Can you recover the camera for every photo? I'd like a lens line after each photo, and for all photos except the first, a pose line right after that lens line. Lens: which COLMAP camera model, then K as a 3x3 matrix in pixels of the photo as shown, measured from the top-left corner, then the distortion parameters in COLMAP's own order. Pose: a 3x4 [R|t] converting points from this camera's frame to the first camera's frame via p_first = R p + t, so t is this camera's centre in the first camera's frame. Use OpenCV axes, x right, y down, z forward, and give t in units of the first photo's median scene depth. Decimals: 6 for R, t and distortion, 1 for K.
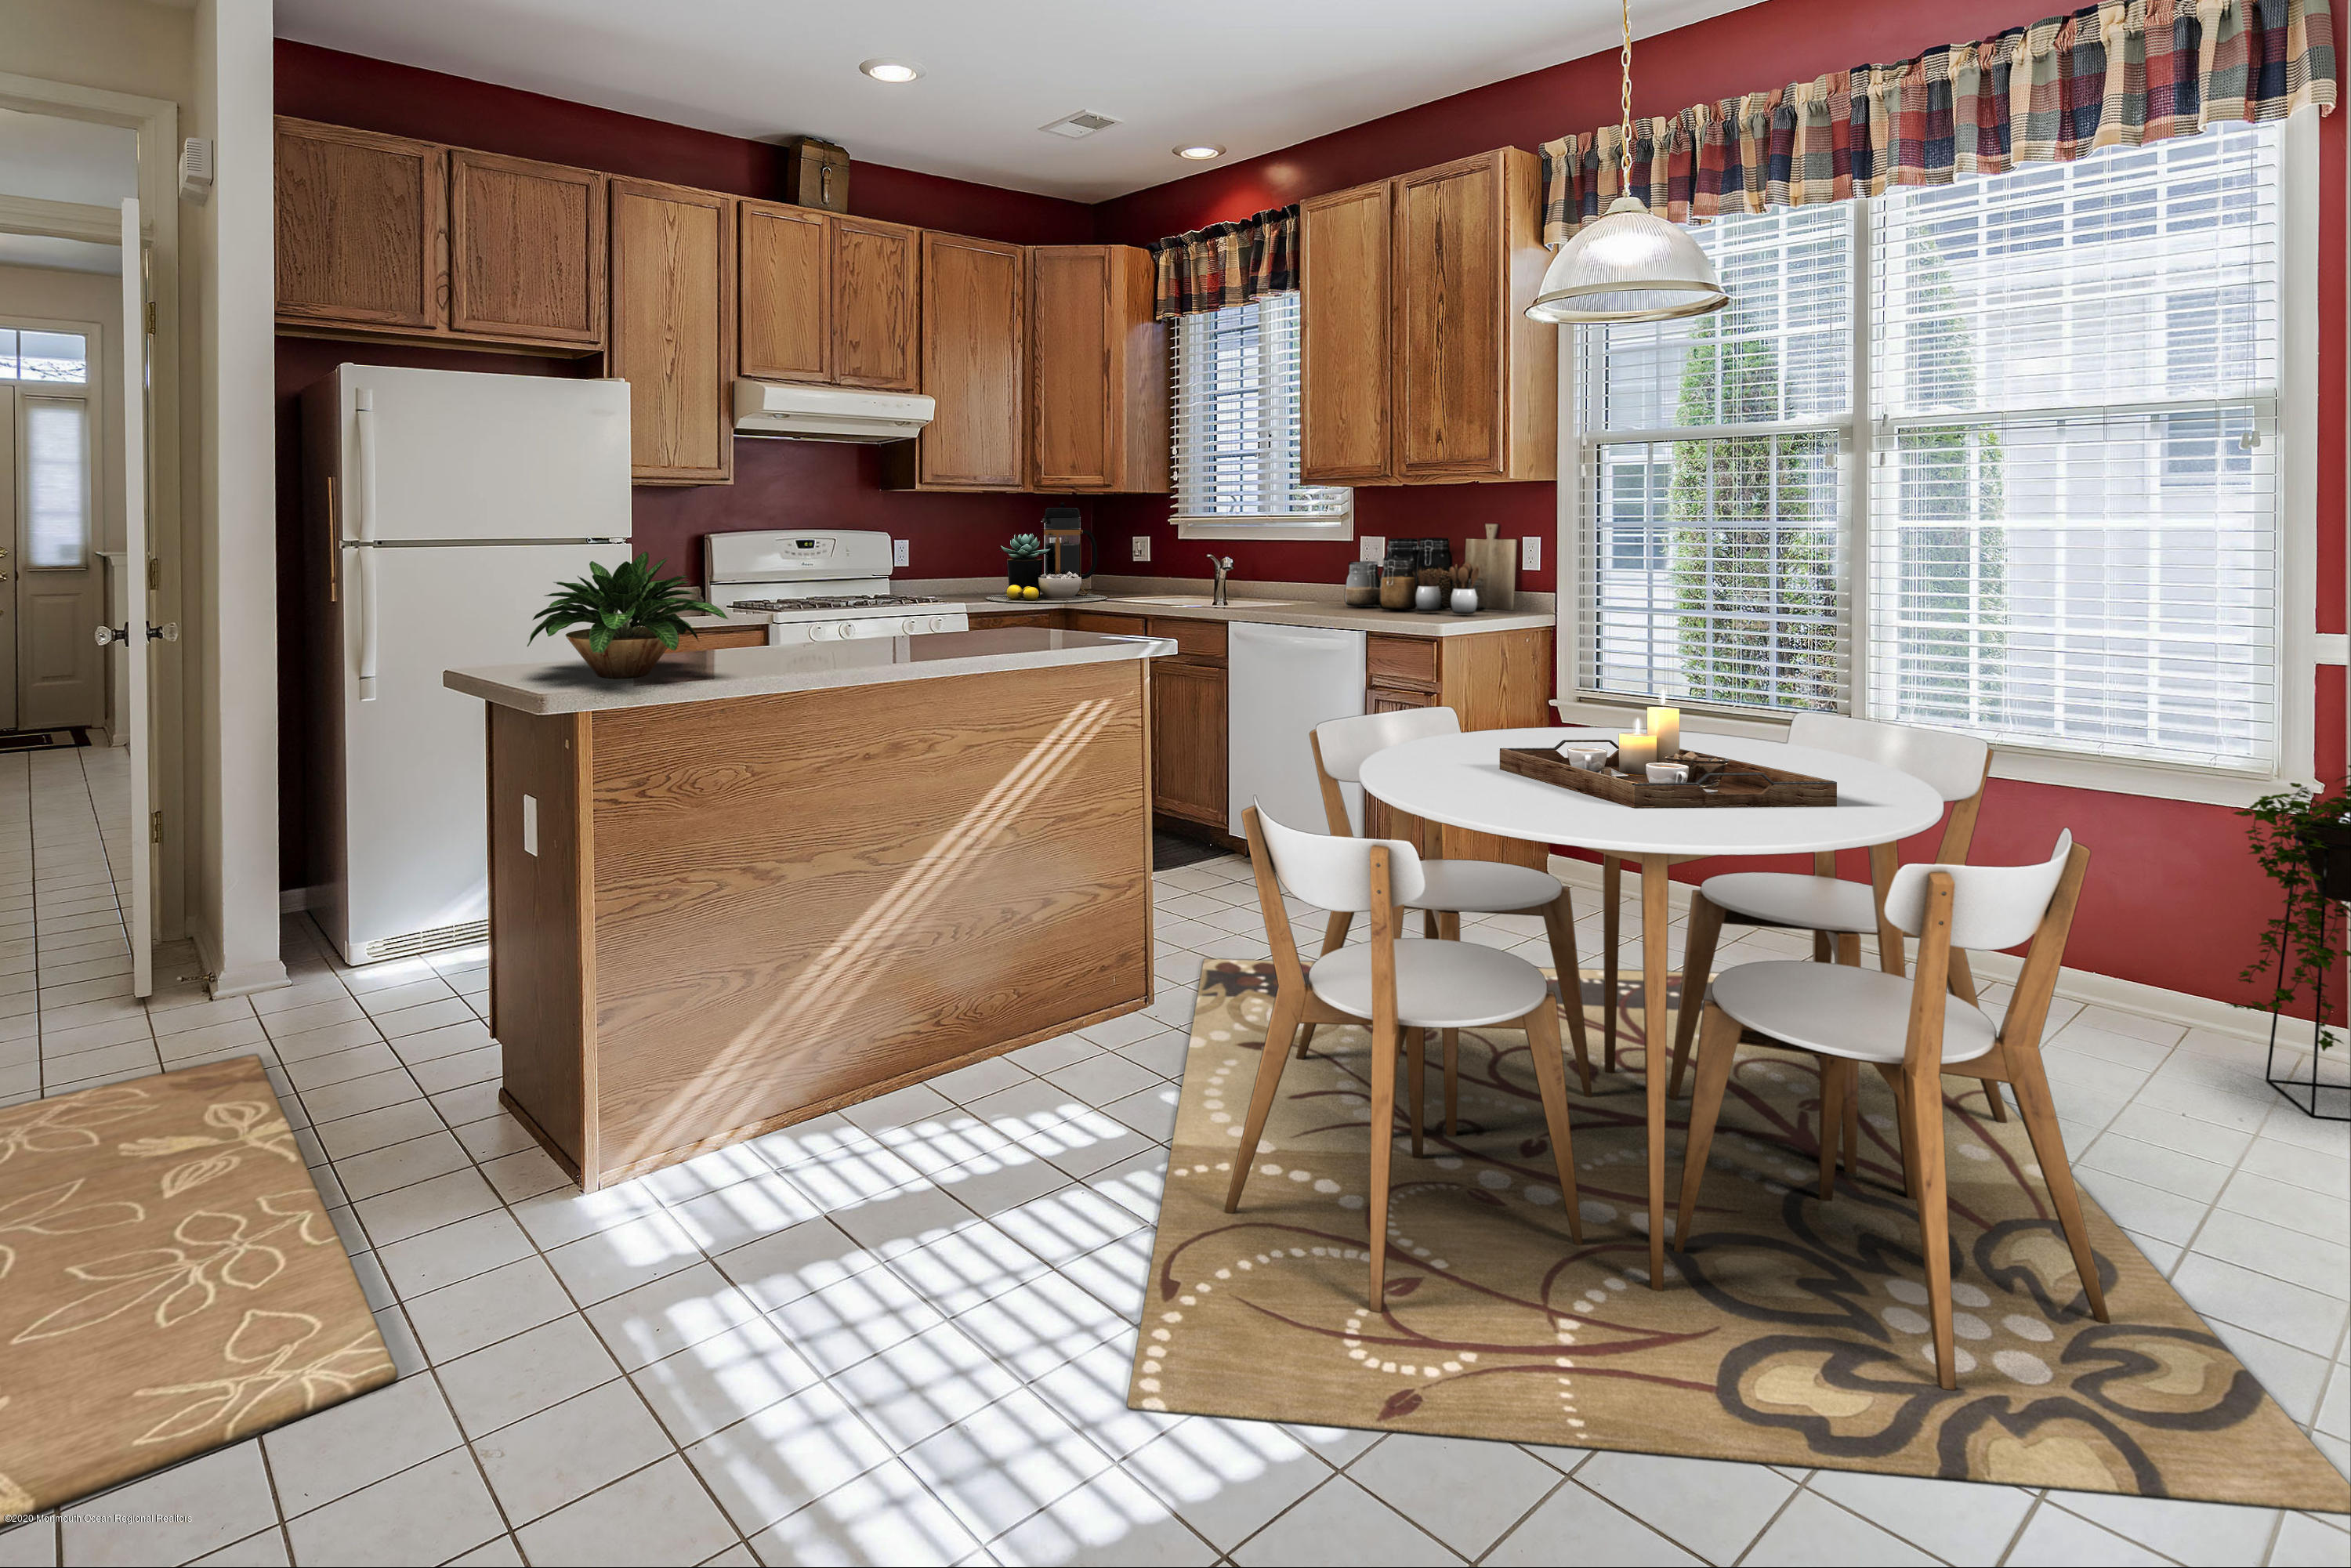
lens RADIAL K [[1297.8, 0, 1097.7], [0, 1297.8, 764.2], [0, 0, 1]] dist [-0.002582, 0.000807]
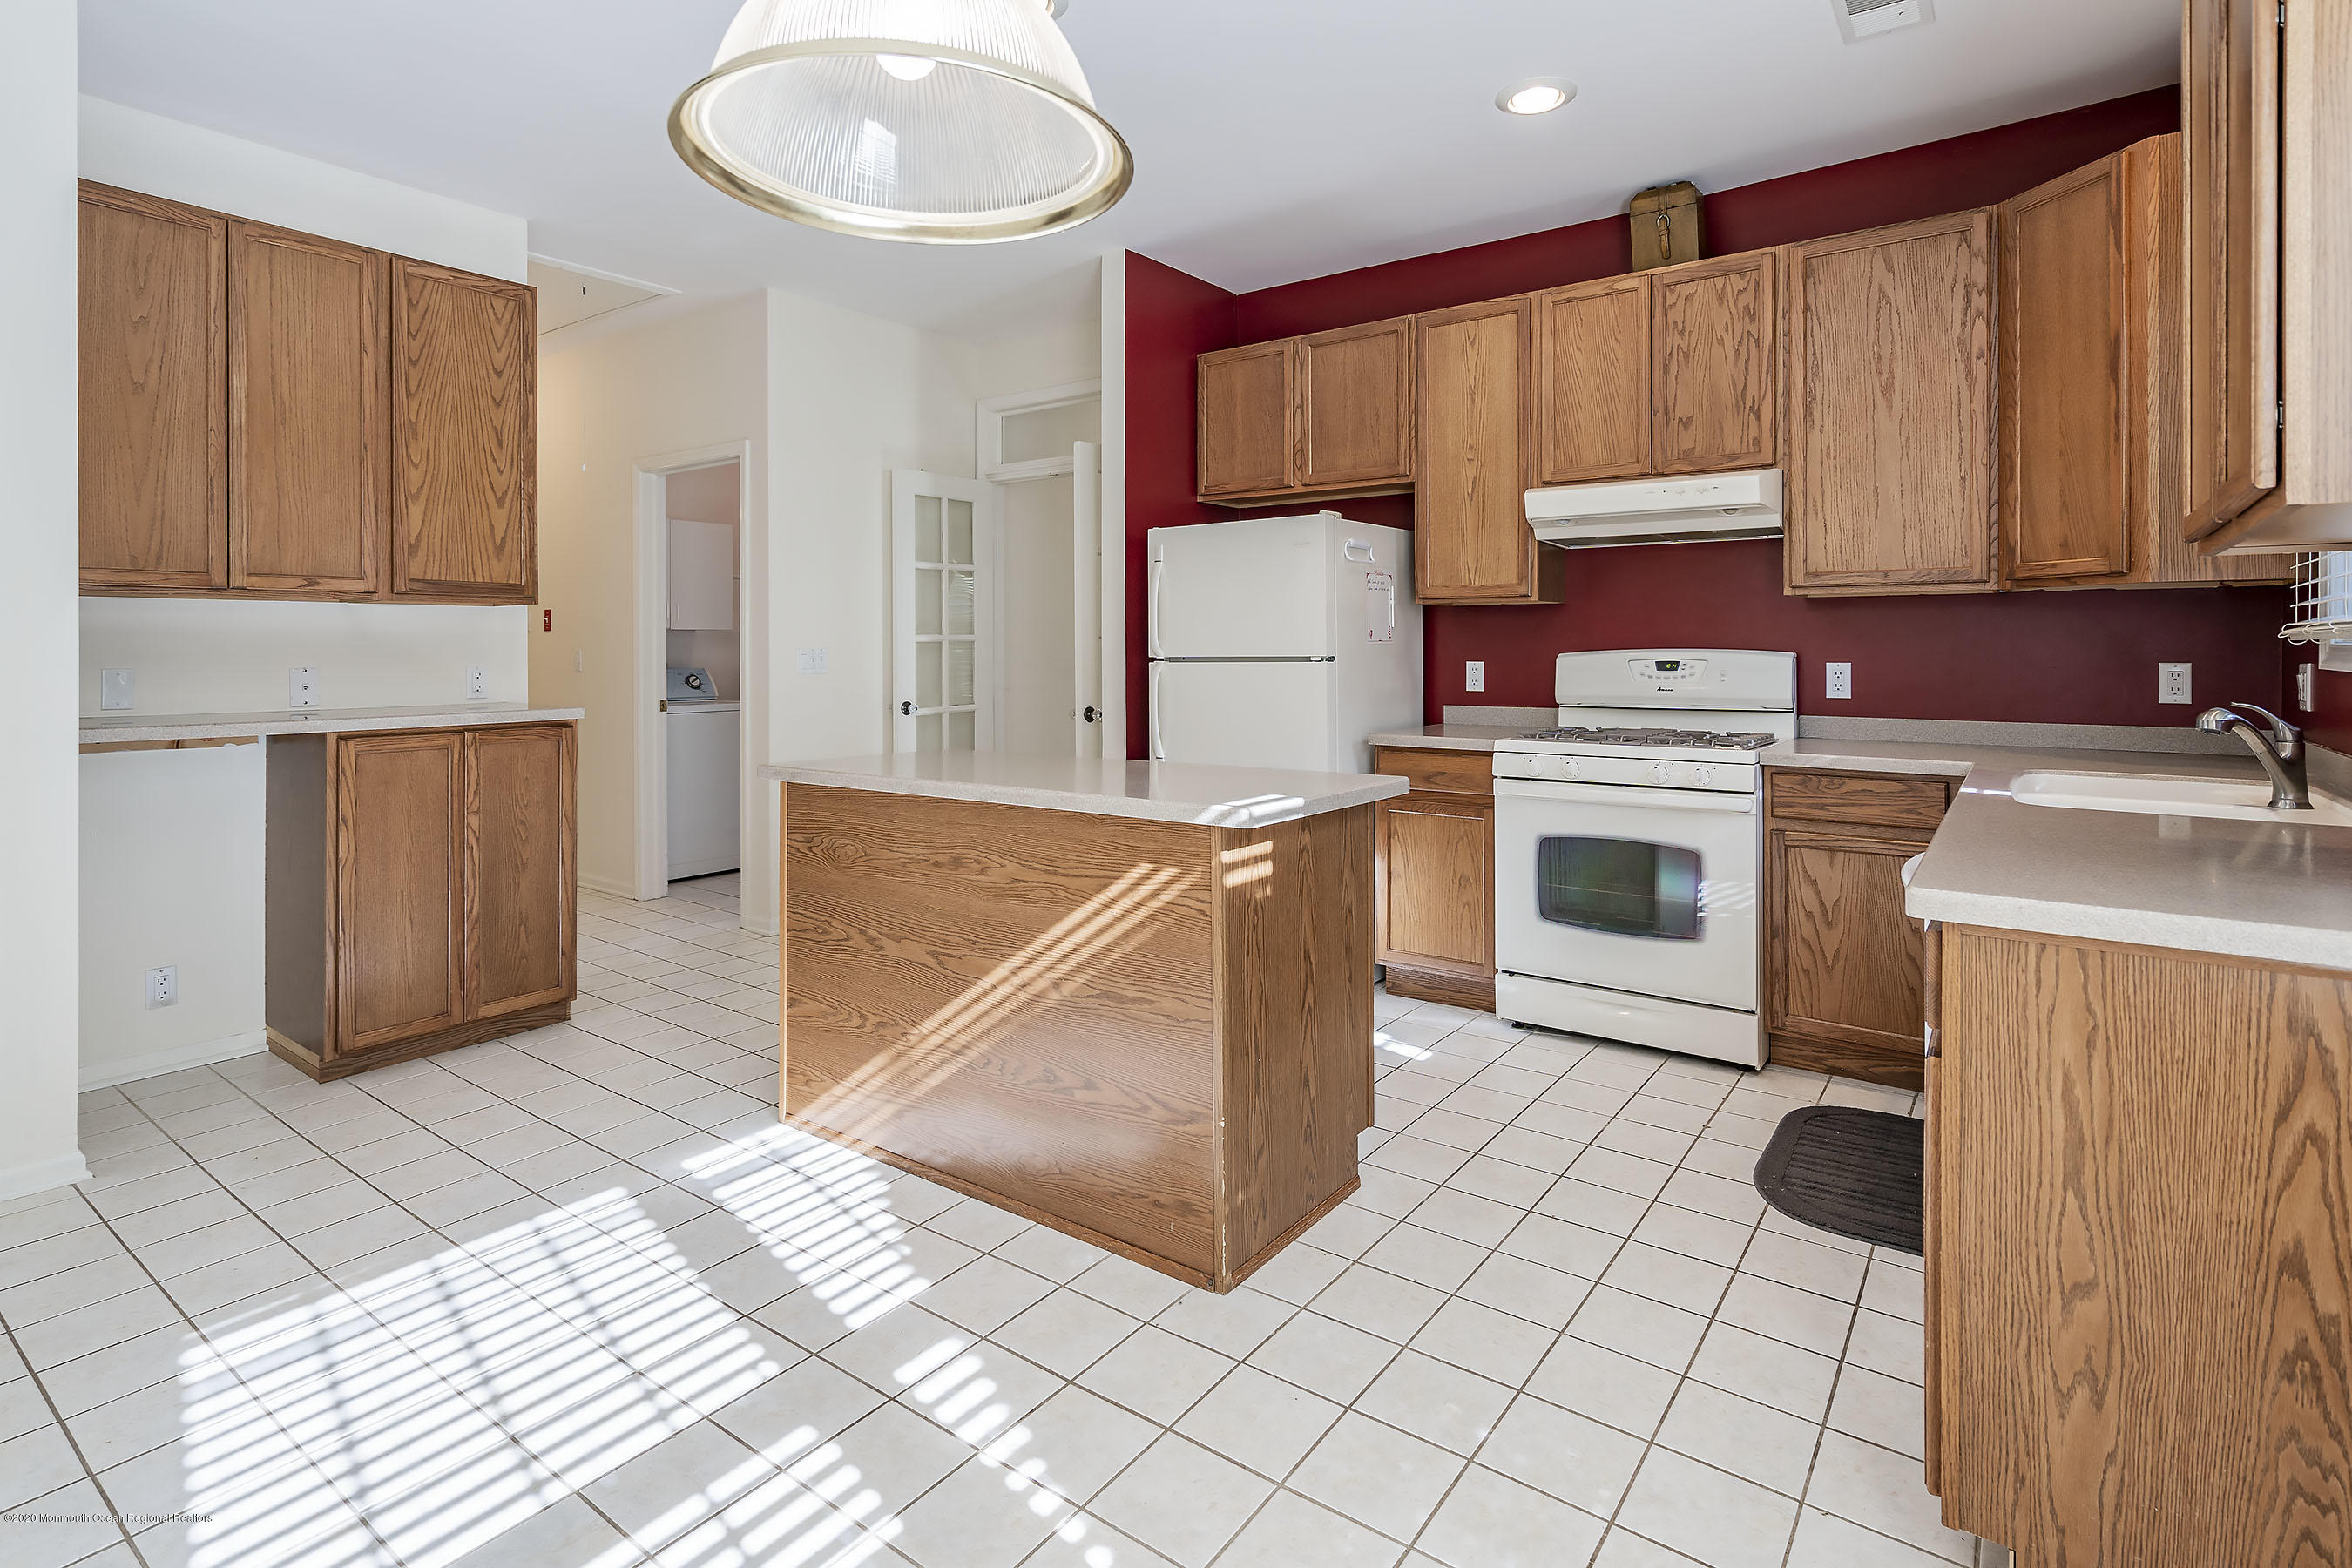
lens RADIAL K [[1139.0, 0, 1176.0], [0, 1139.0, 784.0], [0, 0, 1]] dist [0.000827, 0.000205]
pose [[0.229732, 0.118383, -0.966027, 0.531821], [-0.171351, 0.981990, 0.079590, -0.124114], [0.958051, 0.147246, 0.245879, 0.659961]]
